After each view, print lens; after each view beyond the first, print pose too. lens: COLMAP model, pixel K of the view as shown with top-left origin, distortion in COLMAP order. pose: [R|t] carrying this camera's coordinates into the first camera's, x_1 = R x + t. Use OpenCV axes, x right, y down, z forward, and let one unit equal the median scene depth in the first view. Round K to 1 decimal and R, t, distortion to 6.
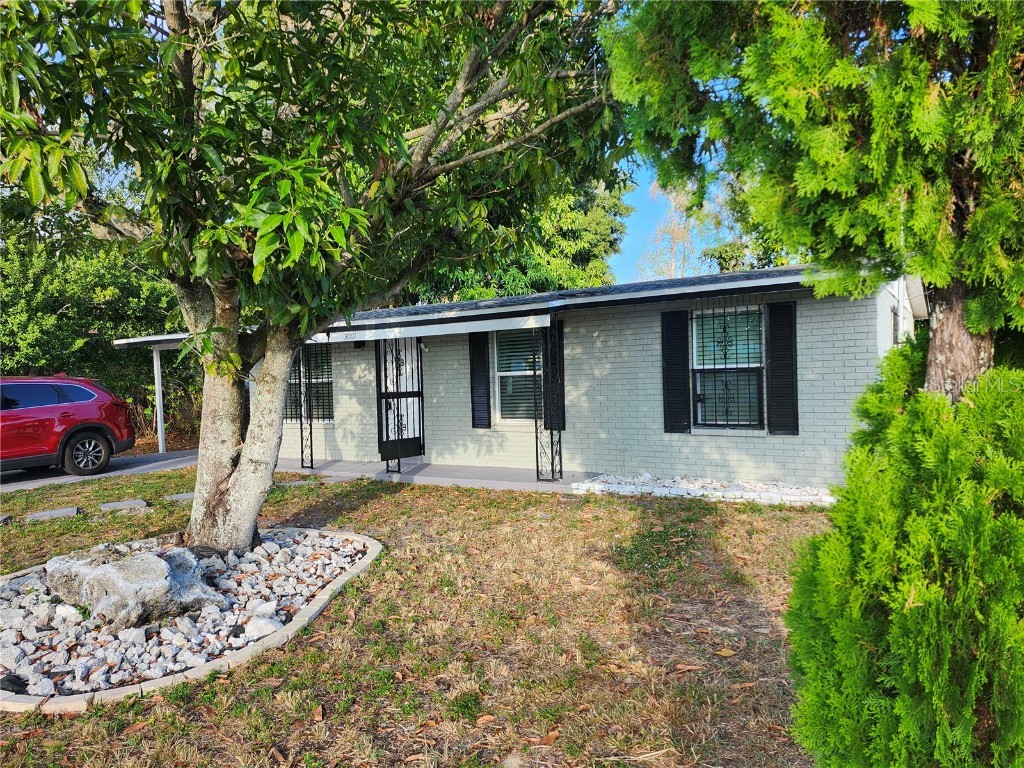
lens RADIAL K [[709.7, 0, 512.0], [0, 709.7, 384.0], [0, 0, 1]] dist [0.121502, -0.162863]
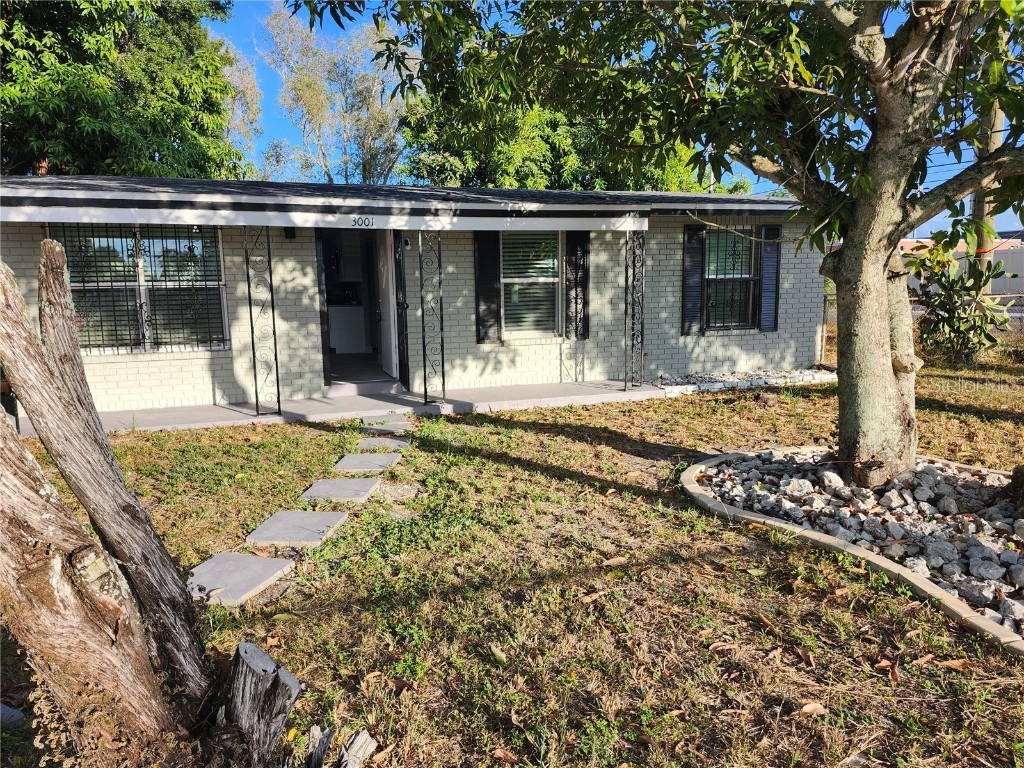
lens RADIAL K [[709.7, 0, 512.0], [0, 709.7, 384.0], [0, 0, 1]] dist [0.121502, -0.162863]
pose [[0.641991, -0.088740, 0.761559, -0.699805], [0.002814, 0.993545, 0.113400, 0.013266], [-0.766707, -0.070659, 0.638097, 0.423357]]
